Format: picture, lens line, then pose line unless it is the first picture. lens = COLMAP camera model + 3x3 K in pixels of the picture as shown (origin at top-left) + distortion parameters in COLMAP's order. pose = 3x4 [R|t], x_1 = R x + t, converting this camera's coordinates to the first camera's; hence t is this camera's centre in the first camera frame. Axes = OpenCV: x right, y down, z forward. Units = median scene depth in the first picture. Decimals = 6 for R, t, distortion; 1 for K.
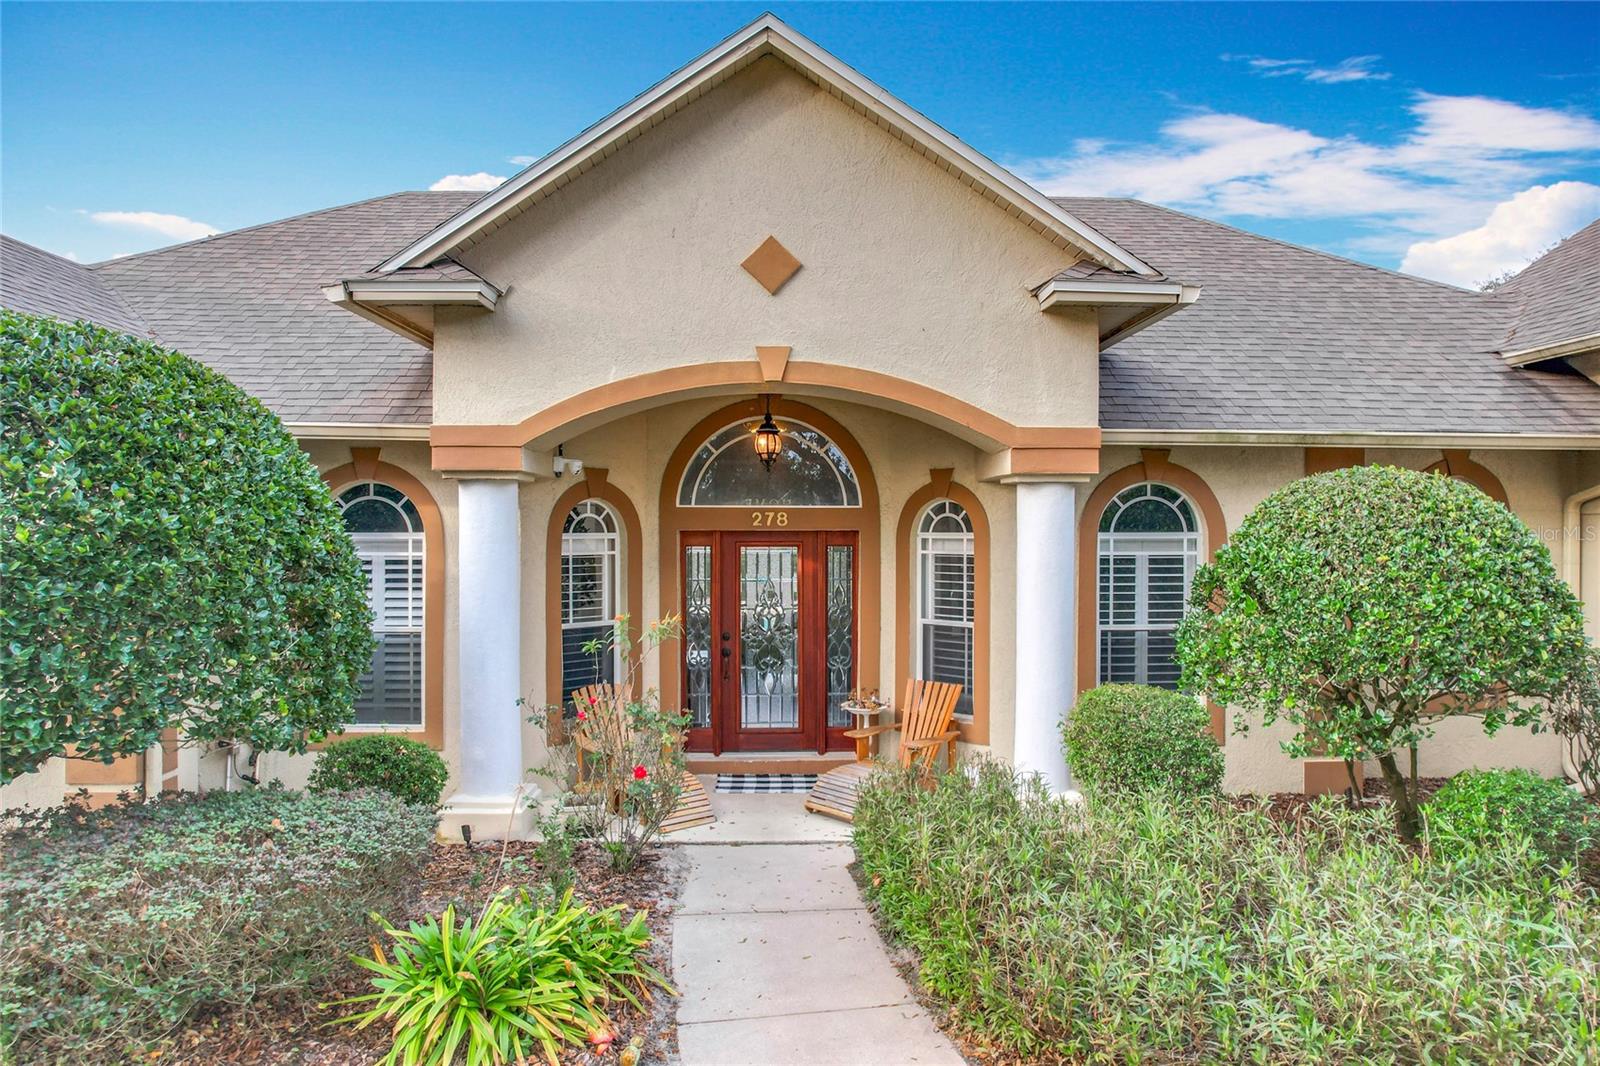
lens RADIAL K [[1027.0, 0, 800.0], [0, 1027.0, 533.0], [0, 0, 1]] dist [-0.060138, 0.060473]
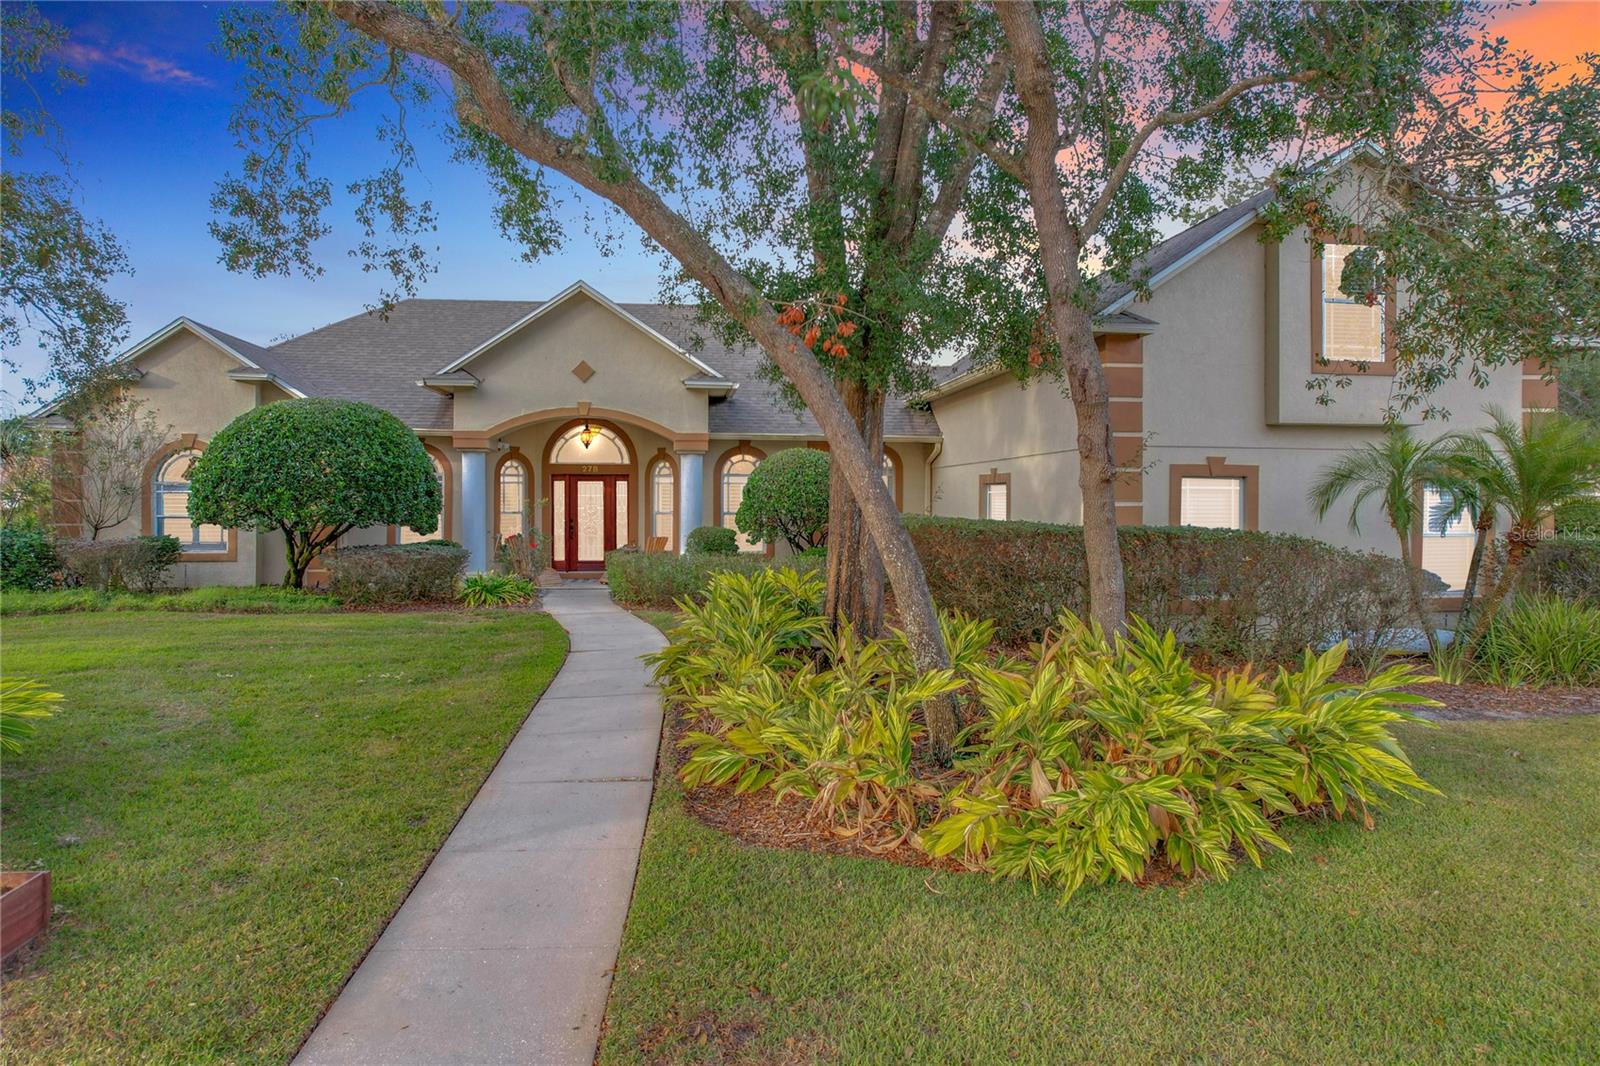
lens RADIAL K [[1021.1, 0, 798.8], [0, 1021.1, 527.9], [0, 0, 1]] dist [-0.067659, 0.063003]
pose [[0.995253, -0.000738, 0.097323, 0.233246], [-0.001126, 0.999817, 0.019092, 0.080720], [-0.097319, -0.019111, 0.995070, -1.447979]]
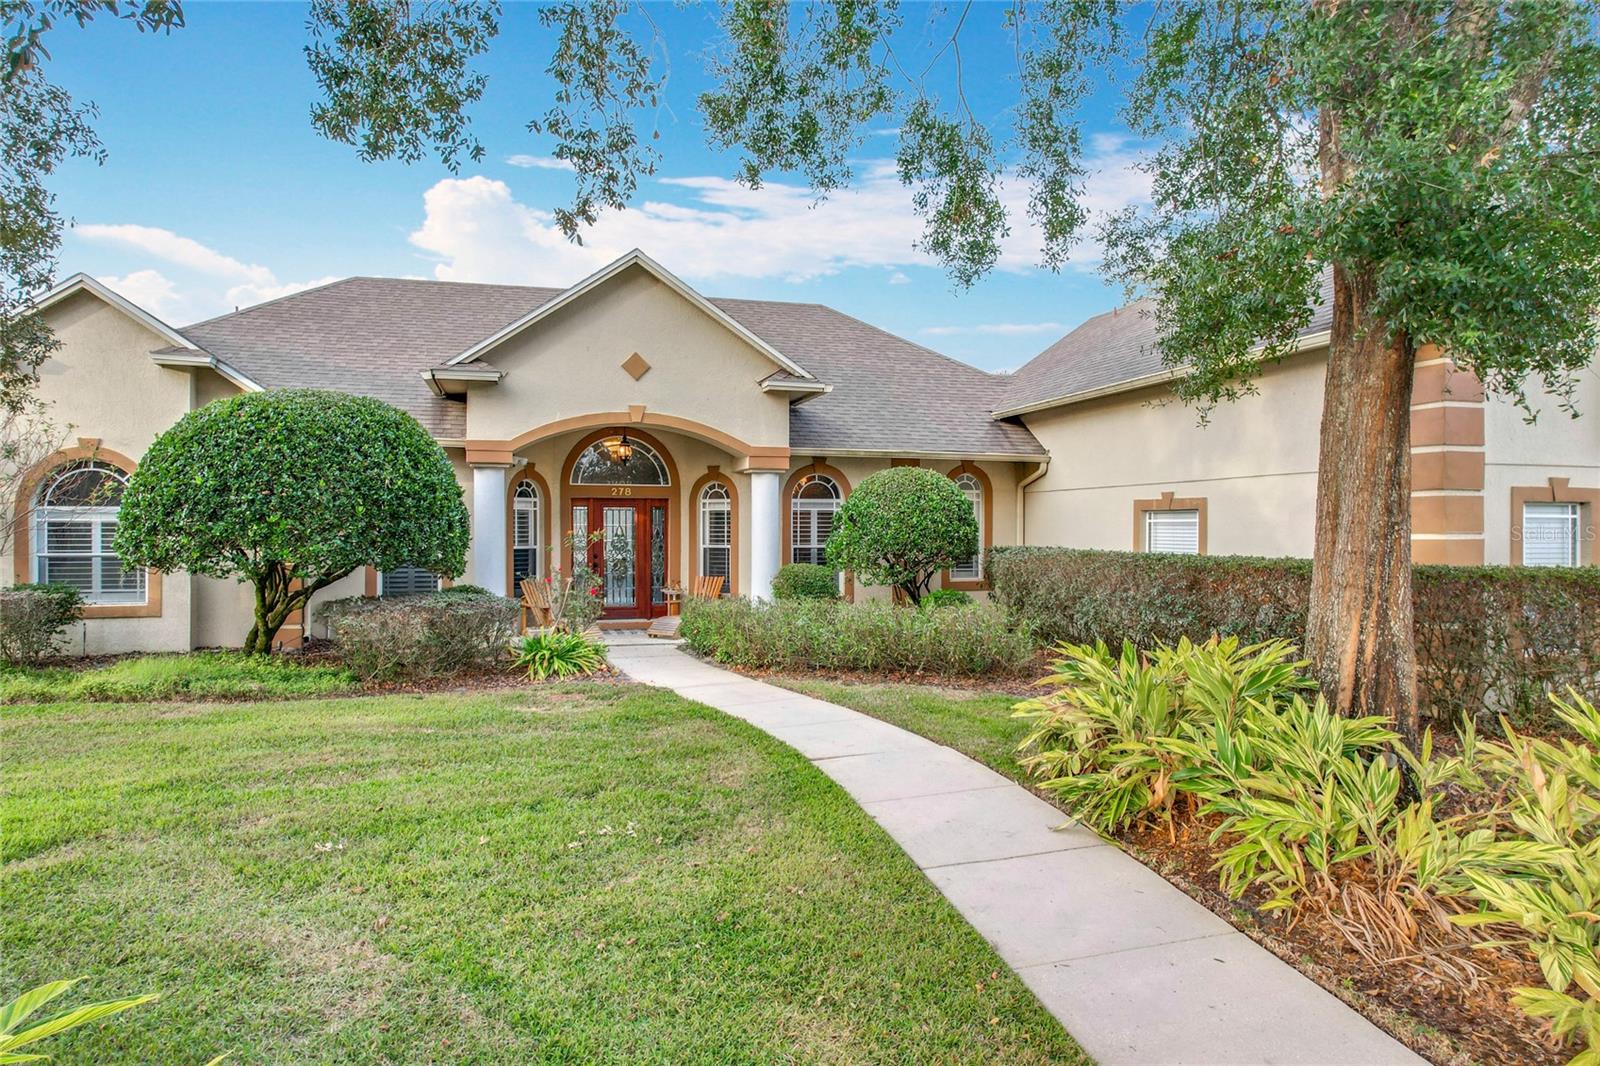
lens RADIAL K [[1027.0, 0, 800.0], [0, 1027.0, 533.0], [0, 0, 1]] dist [-0.060138, 0.060473]
pose [[0.969046, -0.000354, 0.246882, -0.186957], [0.001030, 0.999996, -0.002611, 0.071059], [-0.246880, 0.002785, 0.969042, -0.940467]]
